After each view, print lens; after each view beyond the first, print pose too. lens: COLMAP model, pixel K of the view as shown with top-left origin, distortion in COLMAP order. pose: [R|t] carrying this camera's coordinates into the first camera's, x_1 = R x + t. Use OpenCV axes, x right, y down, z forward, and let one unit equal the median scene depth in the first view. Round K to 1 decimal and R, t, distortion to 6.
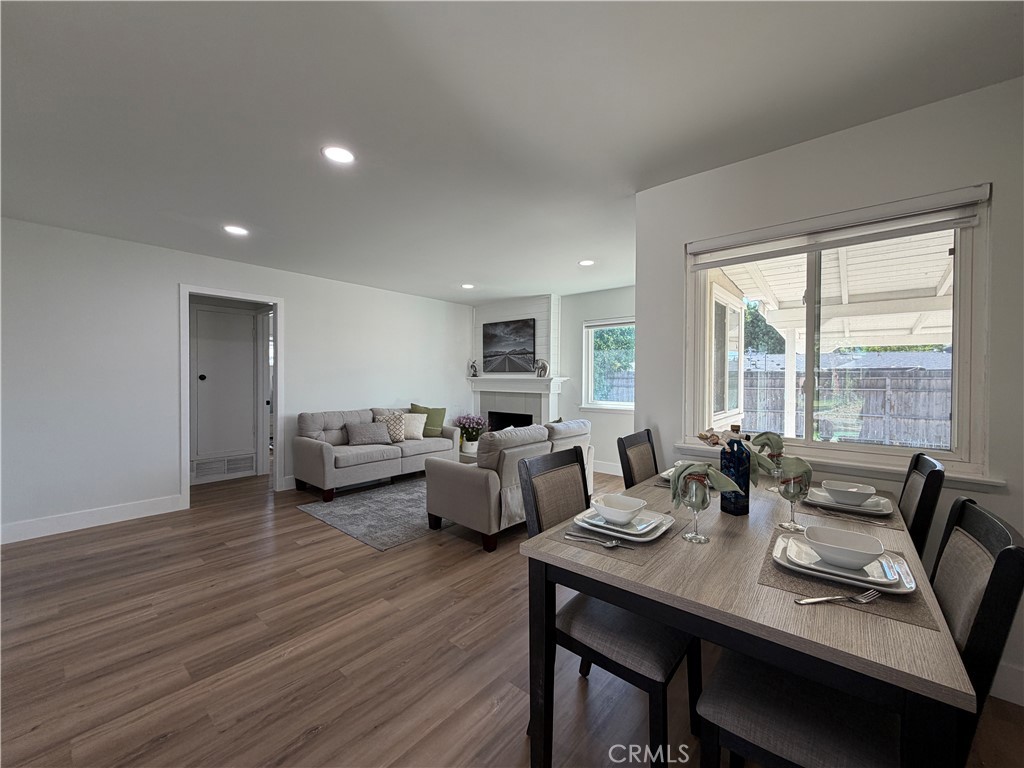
lens RADIAL K [[405.7, 0, 512.0], [0, 405.7, 384.0], [0, 0, 1]] dist [0.001184, 0.000666]
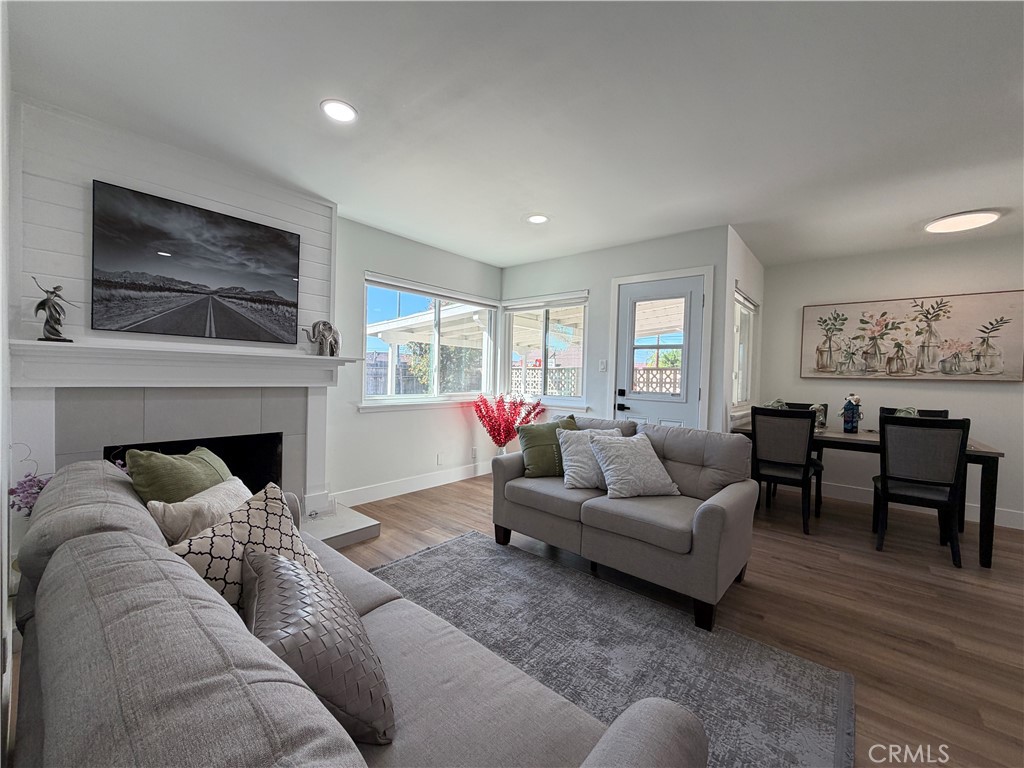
lens RADIAL K [[405.7, 0, 512.0], [0, 405.7, 384.0], [0, 0, 1]] dist [0.001184, 0.000666]
pose [[0.016565, -0.025642, 0.999534, -0.434397], [-0.012299, 0.999590, 0.025848, 0.002784], [-0.999787, -0.012722, 0.016243, 0.728348]]
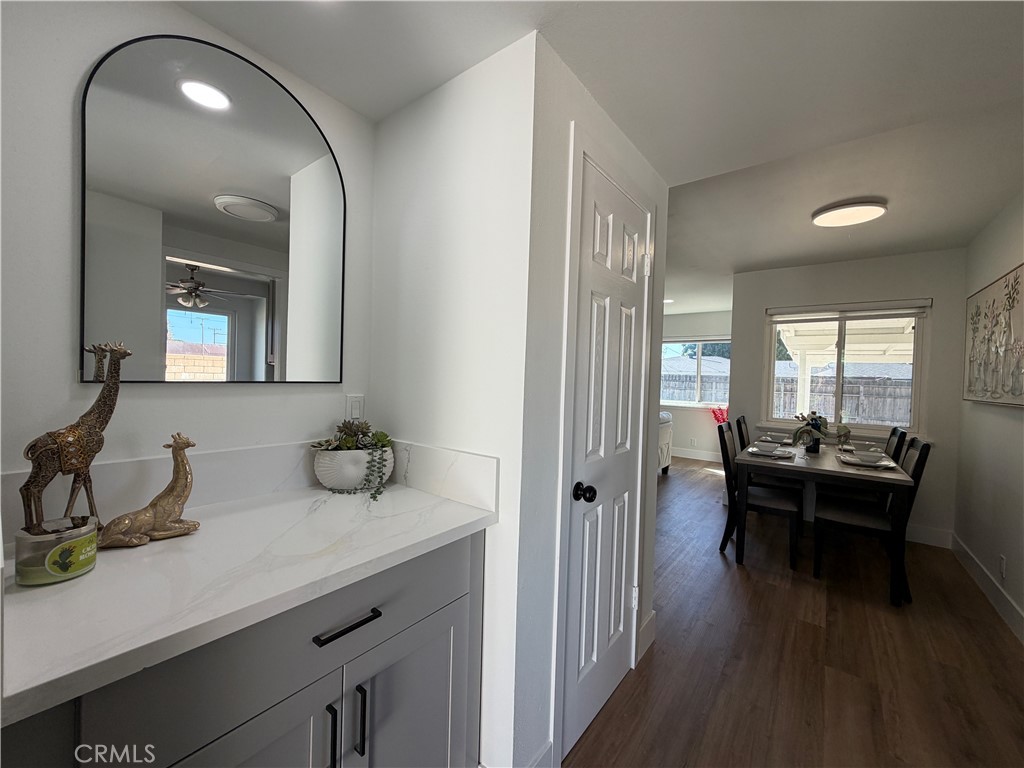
lens RADIAL K [[405.7, 0, 512.0], [0, 405.7, 384.0], [0, 0, 1]] dist [0.001184, 0.000666]
pose [[0.998607, 0.025479, 0.046207, -0.261068], [-0.025873, 0.999634, 0.007956, -0.004553], [-0.045988, -0.009140, 0.998900, -0.243155]]
